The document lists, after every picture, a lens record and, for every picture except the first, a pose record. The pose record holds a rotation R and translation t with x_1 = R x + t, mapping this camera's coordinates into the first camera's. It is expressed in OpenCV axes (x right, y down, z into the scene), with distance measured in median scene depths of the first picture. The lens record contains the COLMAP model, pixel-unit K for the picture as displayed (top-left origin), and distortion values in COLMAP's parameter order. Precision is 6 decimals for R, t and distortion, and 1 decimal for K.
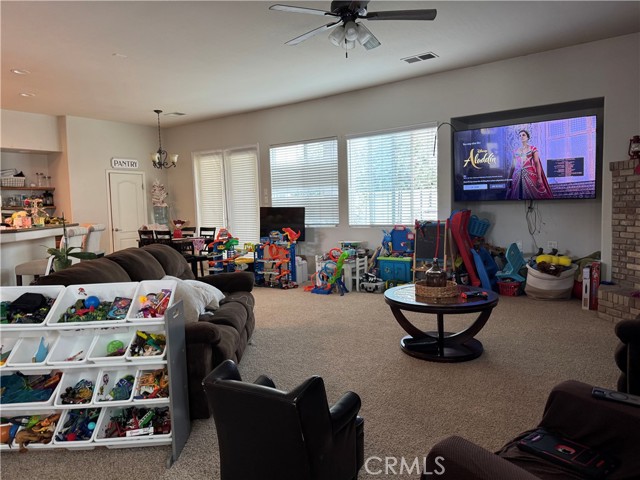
lens RADIAL K [[445.7, 0, 324.1], [0, 445.7, 239.8], [0, 0, 1]] dist [0.062557, -0.082383]
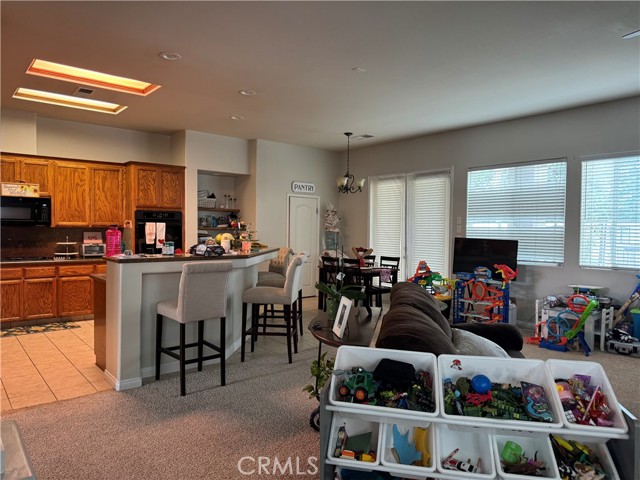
lens RADIAL K [[445.7, 0, 319.4], [0, 445.7, 241.7], [0, 0, 1]] dist [0.062557, -0.082383]
pose [[0.966180, 0.046638, -0.253615, -0.183428], [-0.059464, 0.997298, -0.043139, -0.011466], [0.250918, 0.056761, 0.966343, 0.078392]]
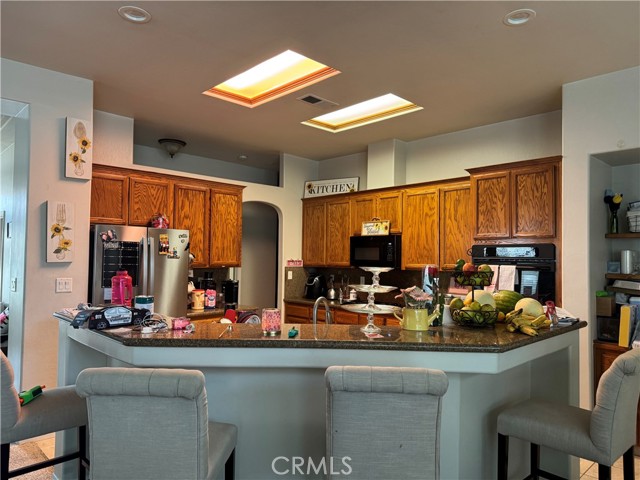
lens RADIAL K [[445.7, 0, 320.7], [0, 445.7, 245.8], [0, 0, 1]] dist [0.062557, -0.082383]
pose [[-0.178259, -0.001577, -0.983982, -0.177599], [-0.090048, 0.995829, 0.014717, -0.087730], [0.979855, 0.091229, -0.177657, 0.826930]]
